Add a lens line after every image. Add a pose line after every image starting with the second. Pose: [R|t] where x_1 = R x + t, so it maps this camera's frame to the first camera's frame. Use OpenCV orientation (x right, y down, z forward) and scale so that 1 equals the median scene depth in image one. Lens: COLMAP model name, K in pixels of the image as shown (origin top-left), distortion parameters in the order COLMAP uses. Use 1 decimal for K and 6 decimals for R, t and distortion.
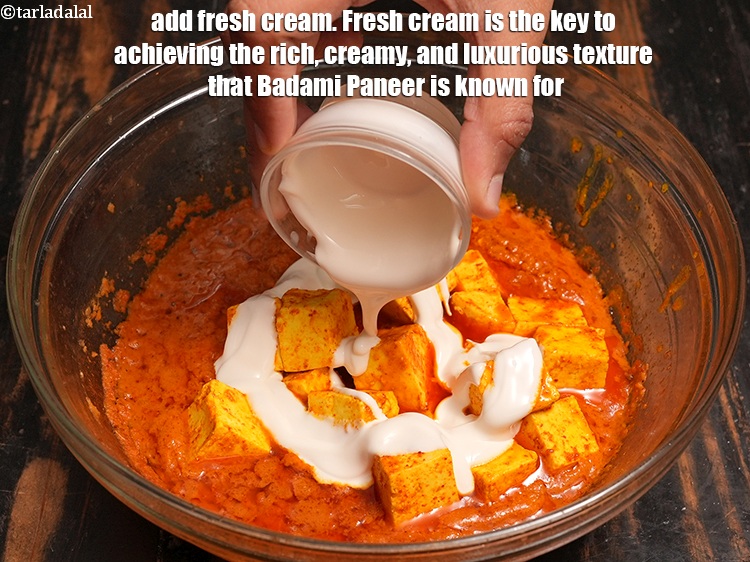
lens RADIAL K [[1334.5, 0, 377.8], [0, 1334.5, 284.1], [0, 0, 1]] dist [0.061957, 0.000000]
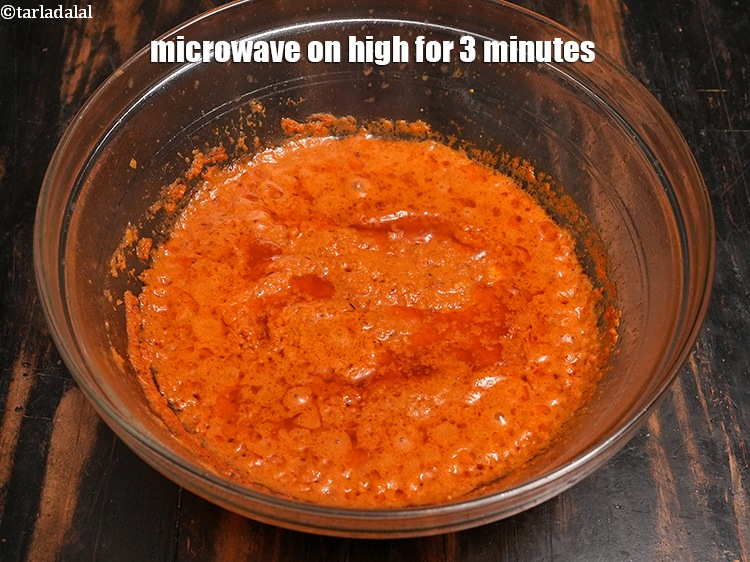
lens RADIAL K [[1086.4, 0, 382.8], [0, 1086.4, 282.6], [0, 0, 1]] dist [-0.015594, 0.000000]
pose [[0.999986, 0.002247, 0.004686, 0.000754], [-0.002762, 0.993592, 0.112997, -0.061506], [-0.004402, -0.113008, 0.993584, 0.106925]]
